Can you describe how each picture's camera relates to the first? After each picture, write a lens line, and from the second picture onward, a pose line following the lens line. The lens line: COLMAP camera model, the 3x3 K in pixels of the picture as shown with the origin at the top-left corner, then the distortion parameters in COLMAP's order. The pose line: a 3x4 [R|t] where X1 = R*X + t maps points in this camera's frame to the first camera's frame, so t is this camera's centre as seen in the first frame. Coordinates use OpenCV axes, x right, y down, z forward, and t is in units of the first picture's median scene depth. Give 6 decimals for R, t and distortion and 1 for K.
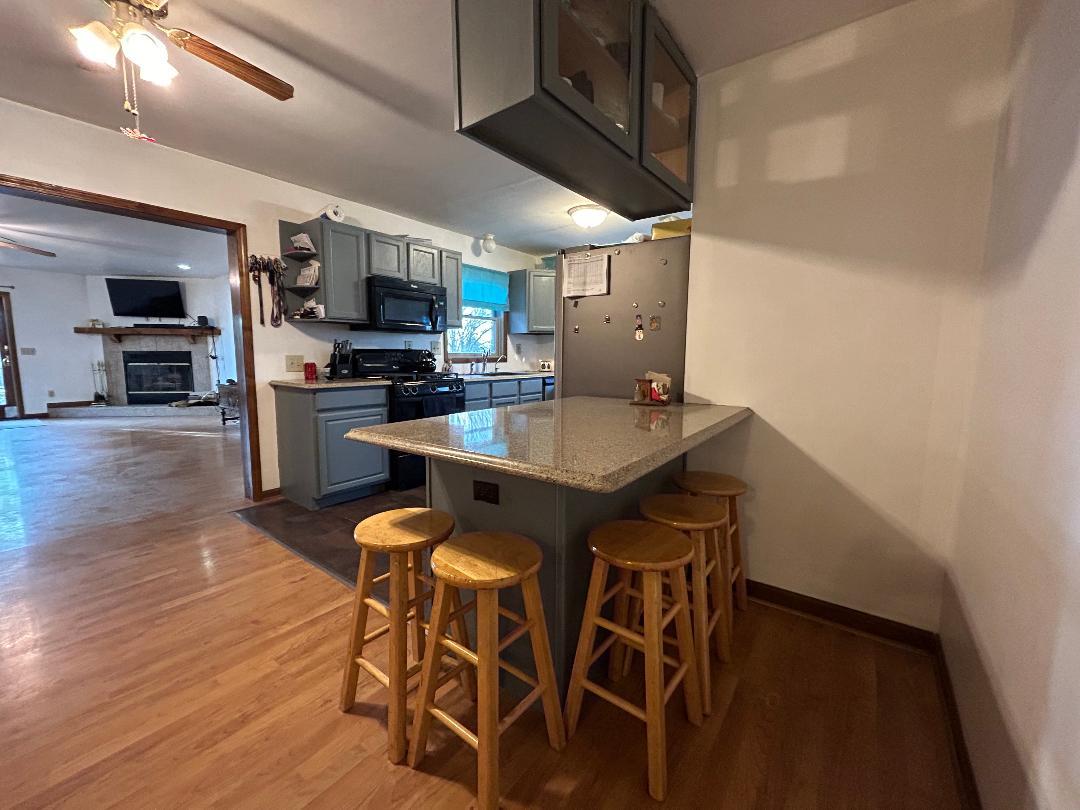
lens RADIAL K [[436.7, 0, 542.8], [0, 436.7, 402.9], [0, 0, 1]] dist [-0.004353, -0.000682]
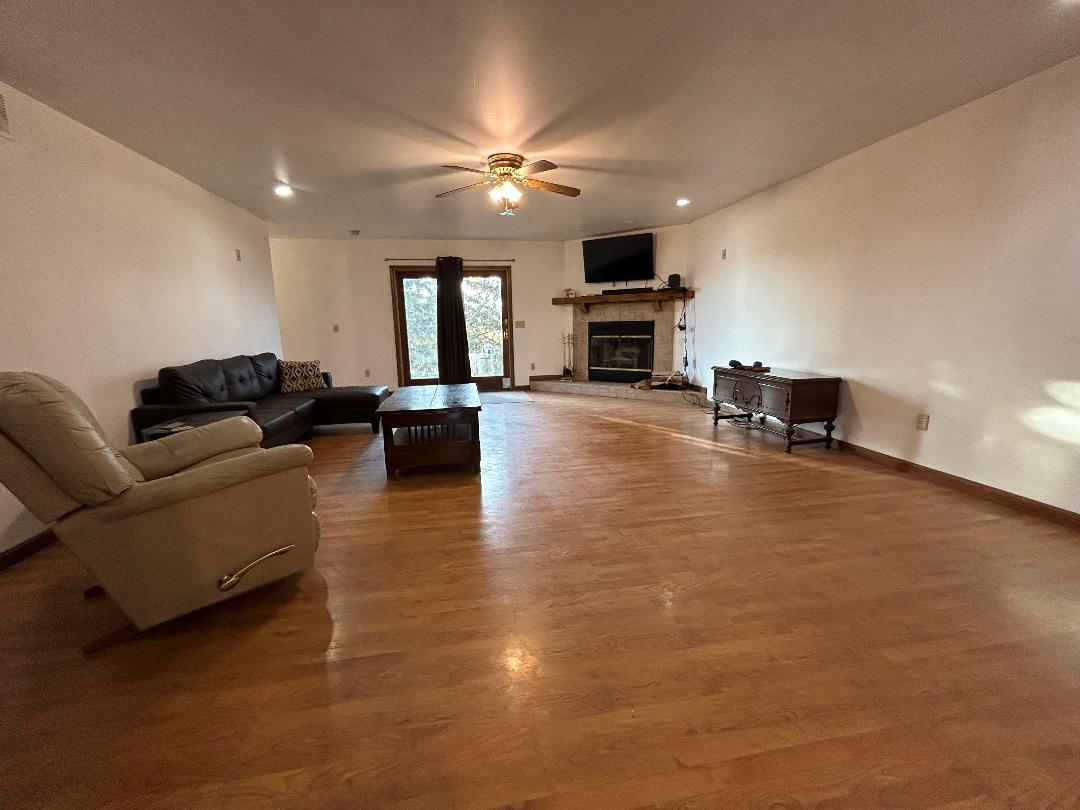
lens RADIAL K [[436.7, 0, 535.7], [0, 436.7, 406.1], [0, 0, 1]] dist [-0.004353, -0.000682]
pose [[0.723266, 0.107595, -0.682136, -0.405742], [-0.050670, 0.993393, 0.102966, -0.033083], [0.688708, -0.039908, 0.723940, 0.253706]]
